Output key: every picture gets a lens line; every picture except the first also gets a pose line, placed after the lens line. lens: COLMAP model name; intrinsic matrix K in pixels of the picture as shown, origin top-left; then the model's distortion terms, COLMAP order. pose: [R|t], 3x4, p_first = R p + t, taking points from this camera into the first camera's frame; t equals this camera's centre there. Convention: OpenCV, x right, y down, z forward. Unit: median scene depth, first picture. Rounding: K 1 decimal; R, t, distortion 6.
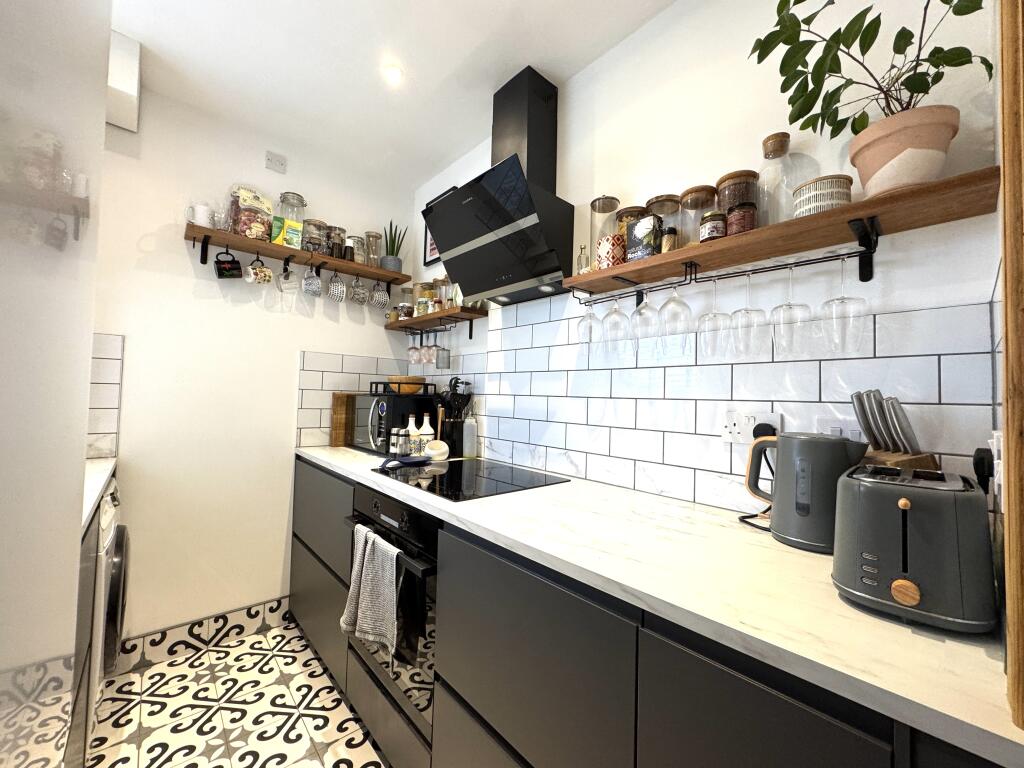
lens RADIAL K [[406.7, 0, 515.3], [0, 406.7, 383.9], [0, 0, 1]] dist [-0.003781, 0.000593]
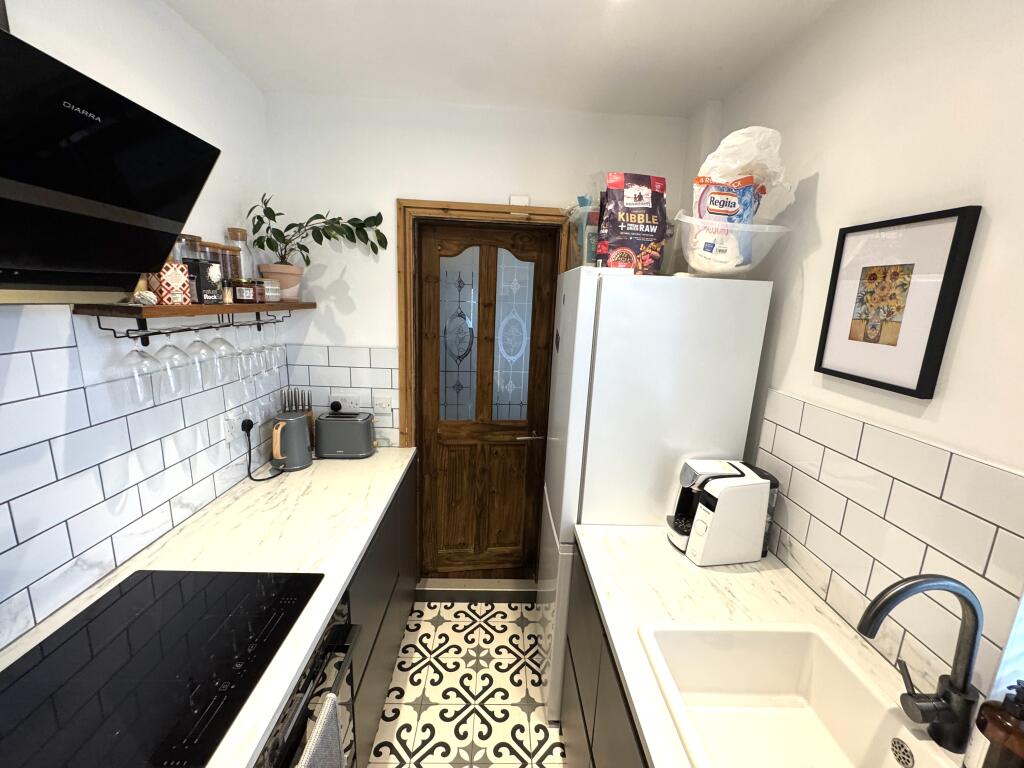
lens RADIAL K [[406.7, 0, 511.4], [0, 406.7, 384.6], [0, 0, 1]] dist [-0.003781, 0.000593]
pose [[-0.764344, -0.188035, 0.616783, -0.604701], [-0.083628, 0.977365, 0.194329, -0.232731], [-0.639363, 0.096954, -0.762768, 0.840085]]
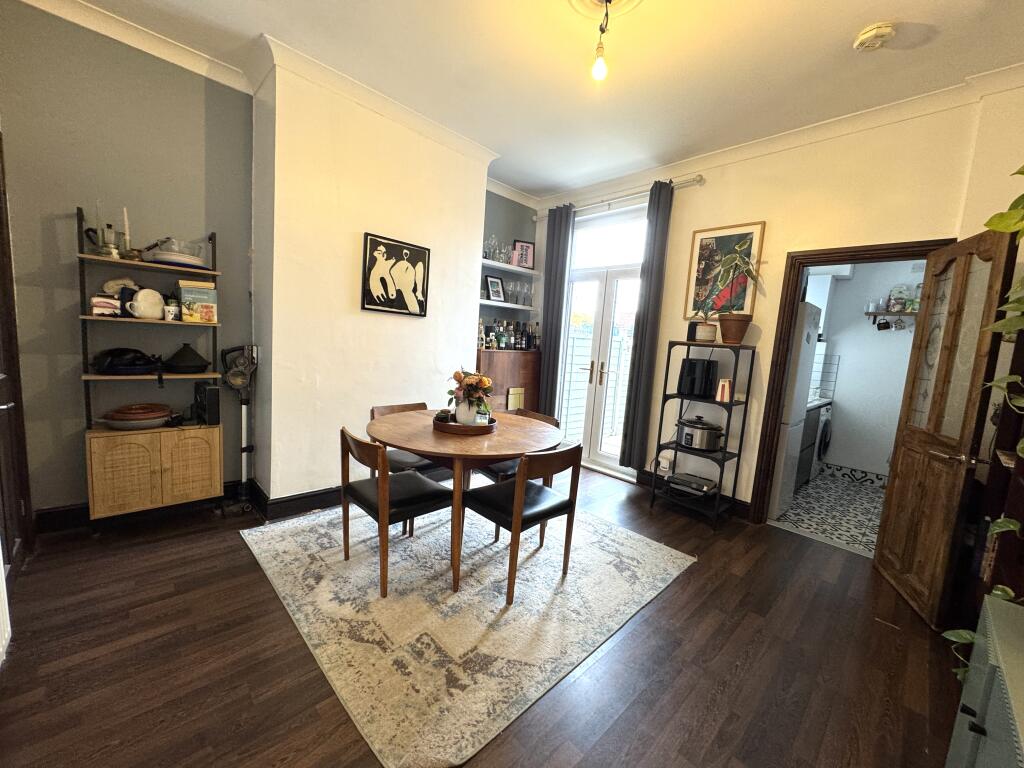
lens RADIAL K [[406.7, 0, 511.1], [0, 406.7, 385.4], [0, 0, 1]] dist [-0.003781, 0.000593]
pose [[0.031388, 0.089885, -0.995457, 1.536180], [-0.035006, 0.995436, 0.088779, -0.075670], [0.998894, 0.032060, 0.034392, -1.174194]]
